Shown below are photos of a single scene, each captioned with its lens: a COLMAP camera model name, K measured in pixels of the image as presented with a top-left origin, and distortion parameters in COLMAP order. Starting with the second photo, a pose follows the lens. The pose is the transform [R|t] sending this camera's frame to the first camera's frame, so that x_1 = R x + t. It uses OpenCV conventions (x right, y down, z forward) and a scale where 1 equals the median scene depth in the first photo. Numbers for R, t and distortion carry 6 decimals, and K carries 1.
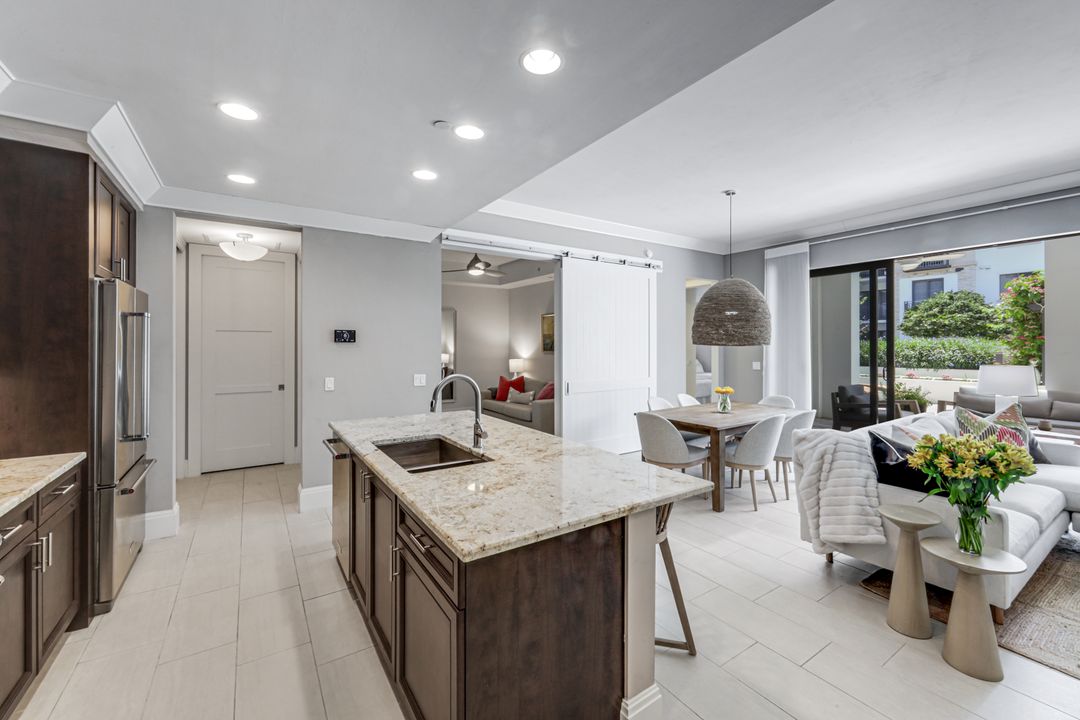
lens RADIAL K [[435.1, 0, 537.8], [0, 435.1, 347.1], [0, 0, 1]] dist [-0.009292, 0.000269]
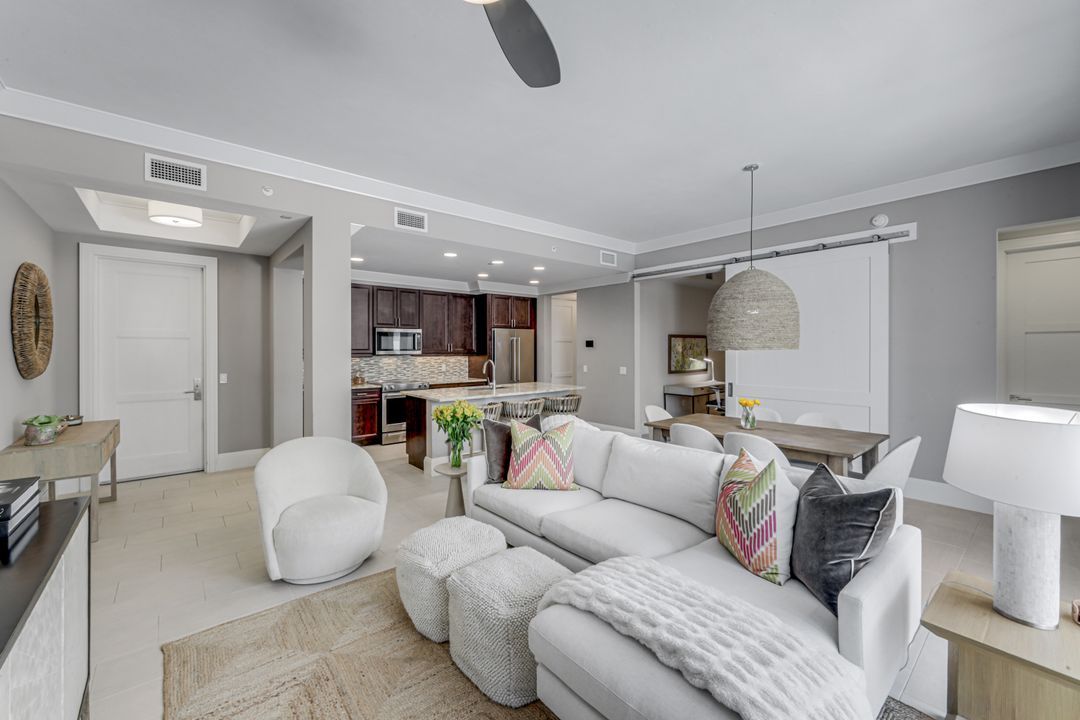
lens RADIAL K [[435.1, 0, 540.6], [0, 435.1, 349.8], [0, 0, 1]] dist [-0.009292, 0.000269]
pose [[0.123638, 0.004588, -0.992317, 1.384270], [-0.004095, 0.999983, 0.004113, -0.007023], [0.992319, 0.003555, 0.123655, 0.560890]]
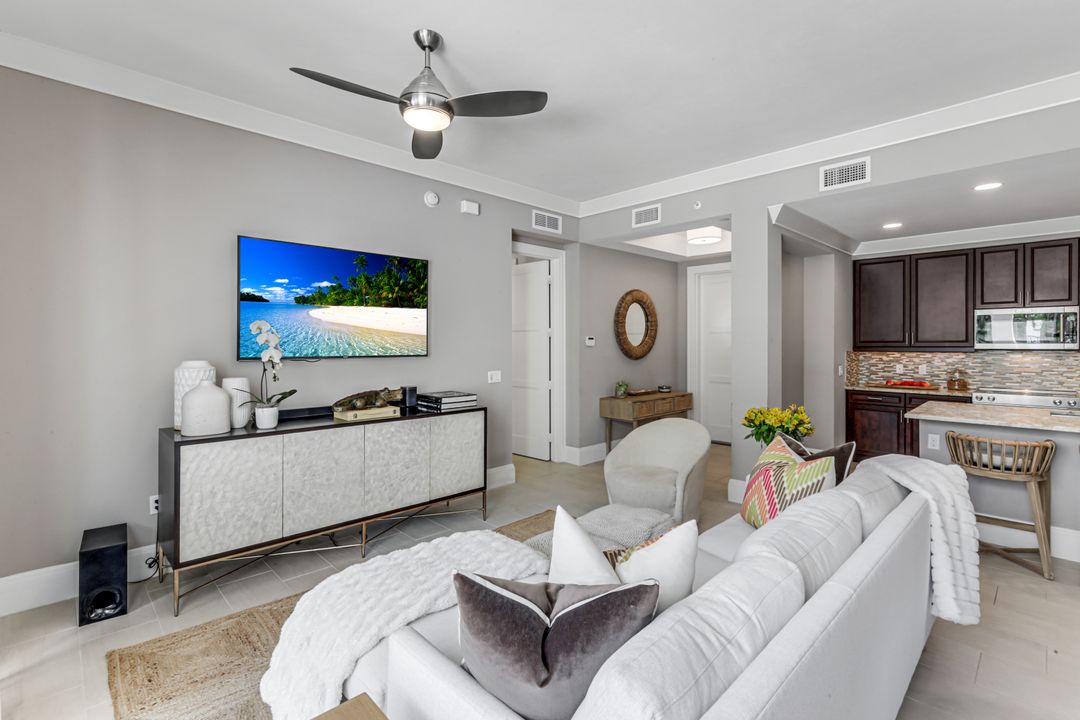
lens RADIAL K [[495.3, 0, 546.5], [0, 495.3, 346.0], [0, 0, 1]] dist [-0.004369, 0.002524]
pose [[-0.979021, 0.009089, -0.203555, 1.020022], [0.006596, 0.999895, 0.012922, -0.011135], [0.203651, 0.011308, -0.978978, 1.192907]]
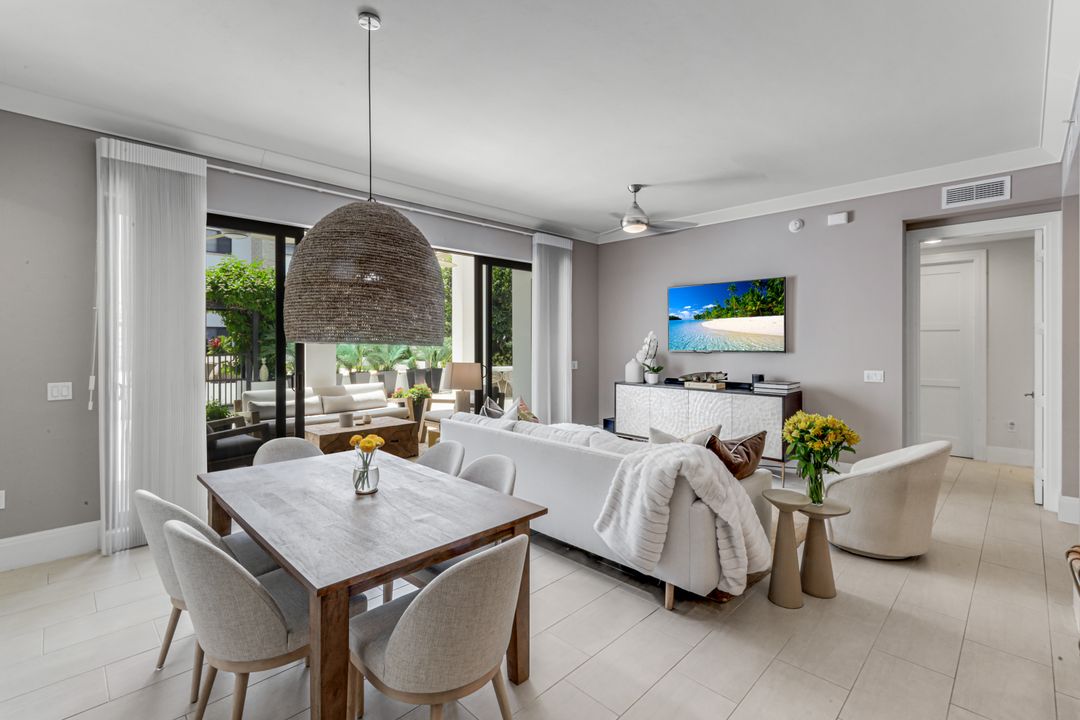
lens RADIAL K [[495.3, 0, 542.9], [0, 495.3, 345.0], [0, 0, 1]] dist [-0.004369, 0.002524]
pose [[-0.218379, -0.001659, 0.975863, -0.131661], [0.006333, 0.999975, 0.003118, -0.006601], [-0.975843, 0.006861, -0.218363, 1.034364]]
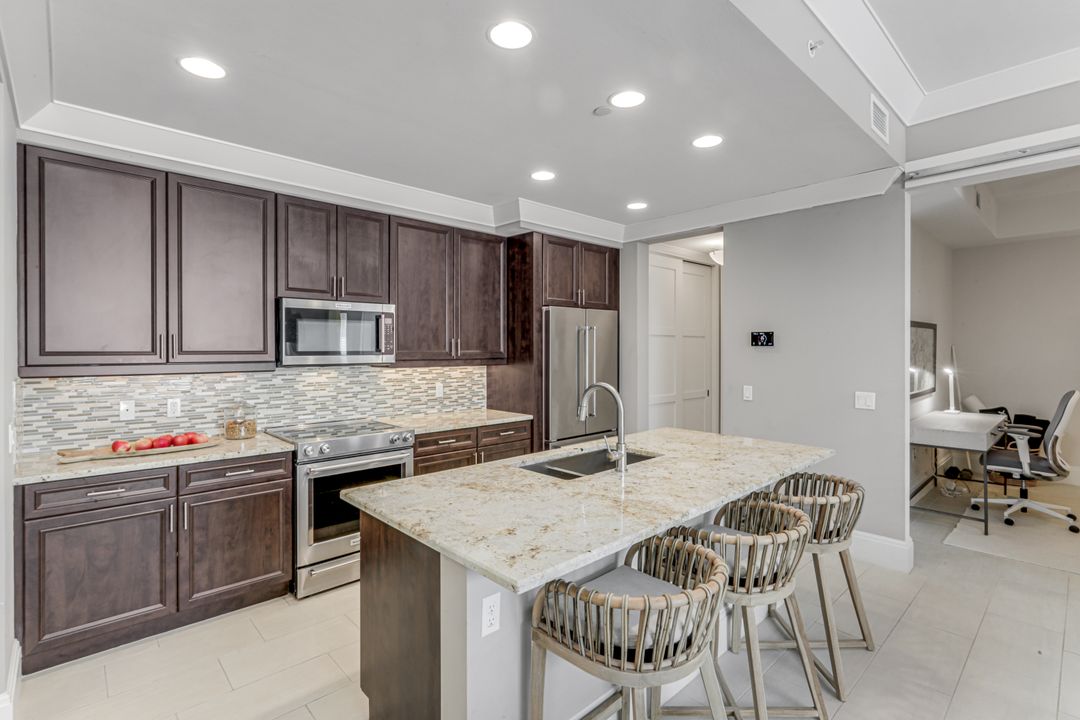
lens RADIAL K [[507.7, 0, 534.4], [0, 507.7, 355.2], [0, 0, 1]] dist [-0.000808, 0.000855]
pose [[0.161444, 0.012458, -0.986803, 0.473100], [-0.001680, 0.999922, 0.012349, -0.004558], [0.986880, -0.000336, 0.161453, 0.393282]]
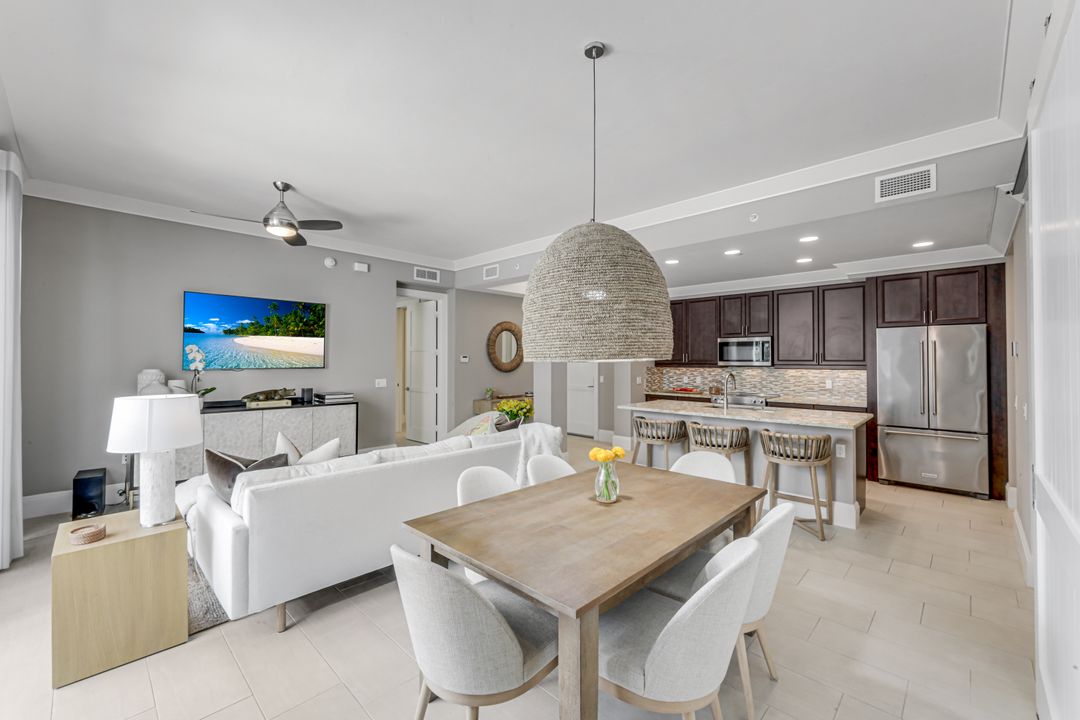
lens RADIAL K [[435.1, 0, 542.4], [0, 435.1, 357.1], [0, 0, 1]] dist [-0.009292, 0.000269]
pose [[-0.972366, 0.001646, -0.233456, 0.695327], [0.002082, 0.999997, -0.001623, -0.009671], [0.233452, -0.002065, -0.972366, 1.619606]]
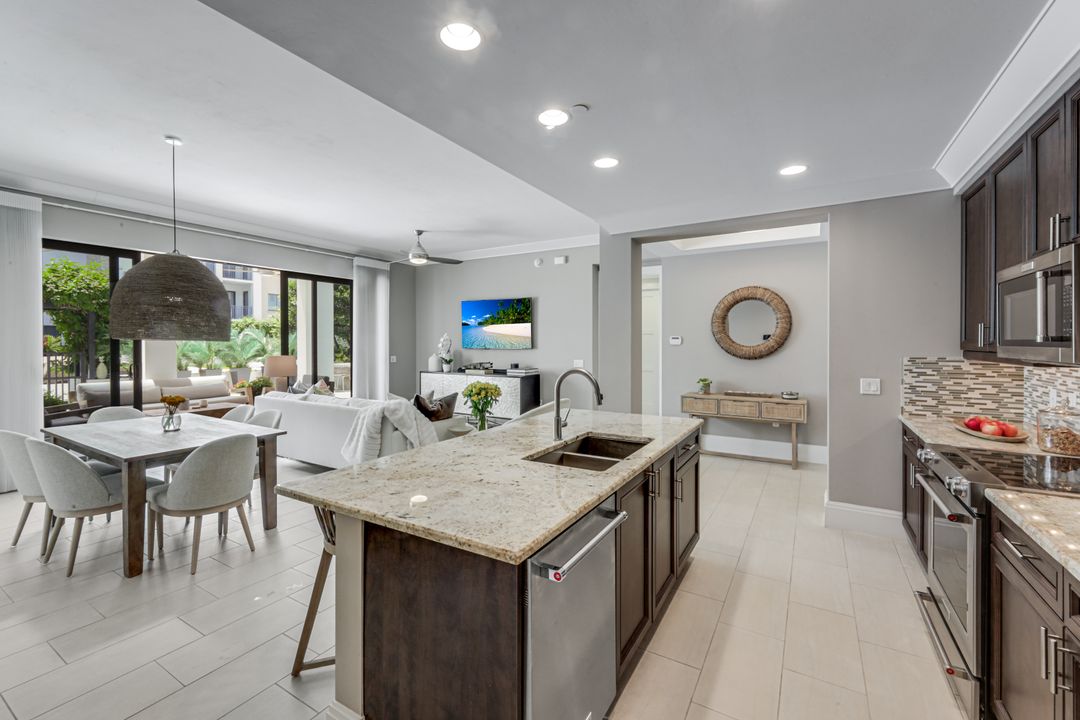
lens RADIAL K [[448.8, 0, 540.2], [0, 448.8, 348.2], [0, 0, 1]] dist [0.004319, -0.000298]
pose [[-0.457324, -0.007443, 0.889269, -0.582963], [0.005095, 0.999927, 0.010989, 0.001646], [-0.889285, 0.009557, -0.457253, 0.885329]]
